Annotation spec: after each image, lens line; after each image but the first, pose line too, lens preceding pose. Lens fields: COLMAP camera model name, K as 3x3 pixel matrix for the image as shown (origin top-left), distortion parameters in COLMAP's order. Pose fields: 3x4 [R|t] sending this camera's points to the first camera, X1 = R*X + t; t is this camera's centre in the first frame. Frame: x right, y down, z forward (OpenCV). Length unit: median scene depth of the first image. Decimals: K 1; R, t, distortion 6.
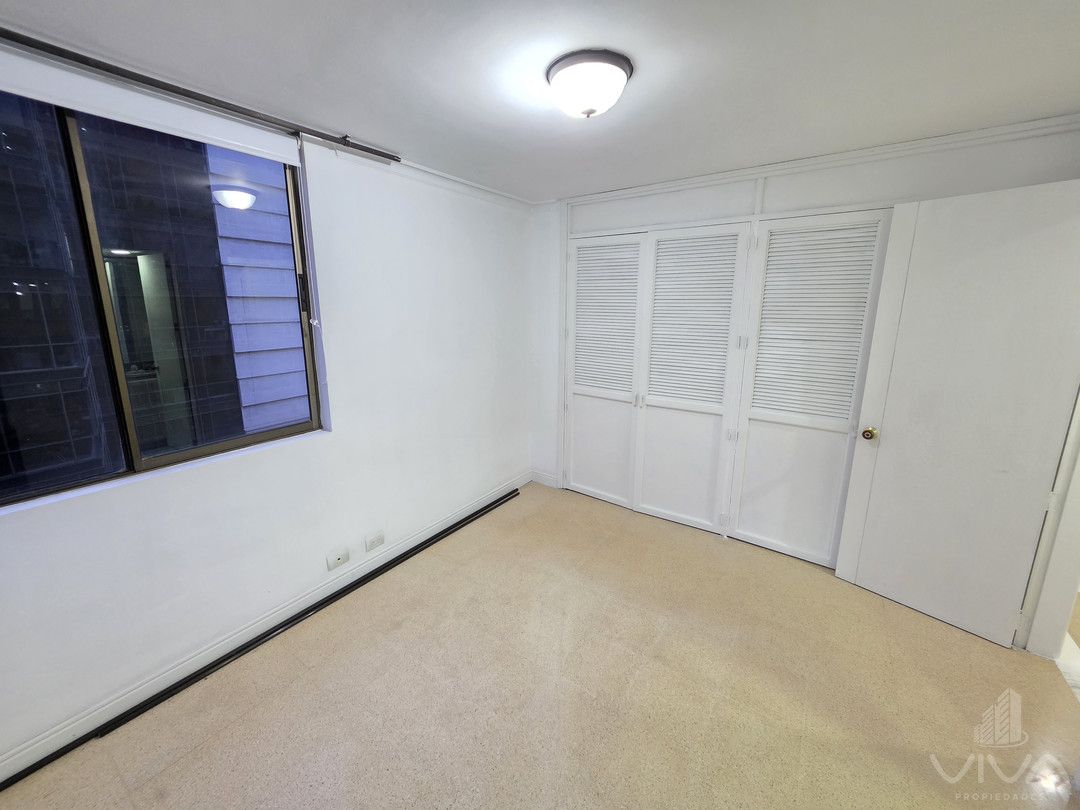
lens RADIAL K [[432.3, 0, 532.1], [0, 432.3, 391.3], [0, 0, 1]] dist [0.004150, 0.000133]
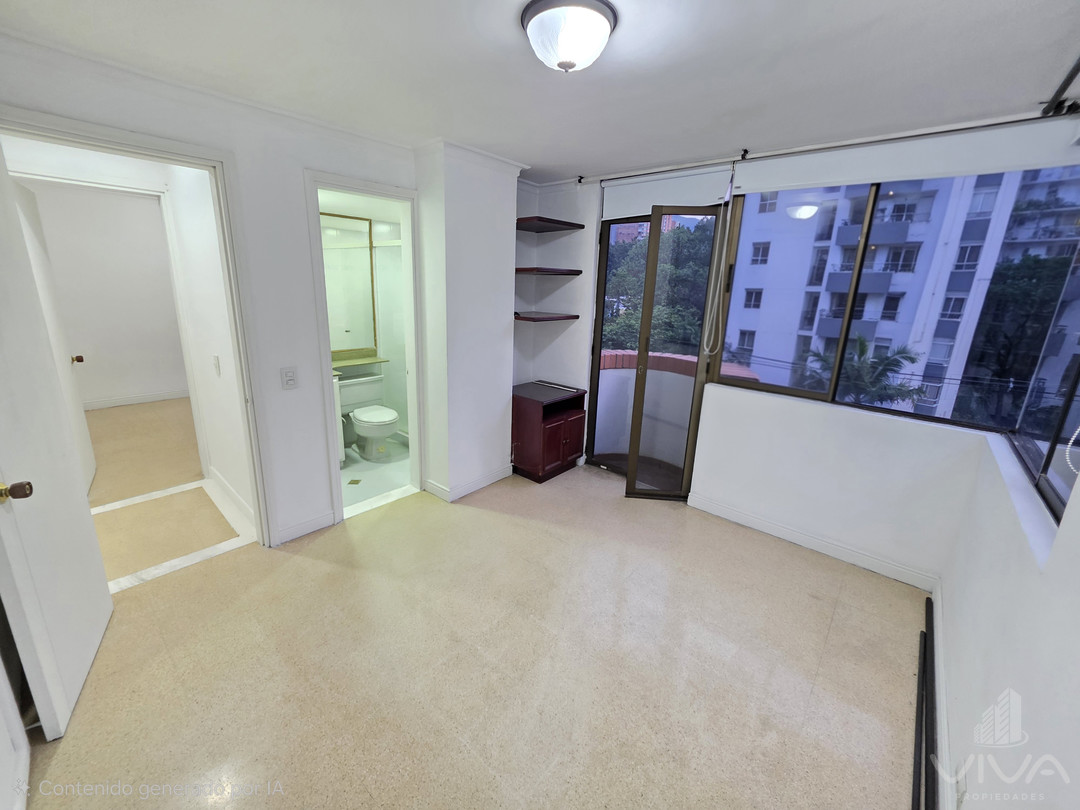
lens RADIAL K [[432.3, 0, 532.1], [0, 432.3, 391.3], [0, 0, 1]] dist [0.004150, 0.000133]
pose [[-0.993192, -0.058487, 0.100739, 0.040607], [-0.009040, 0.900905, 0.433923, -0.246274], [-0.116135, 0.430058, -0.895300, 1.223936]]
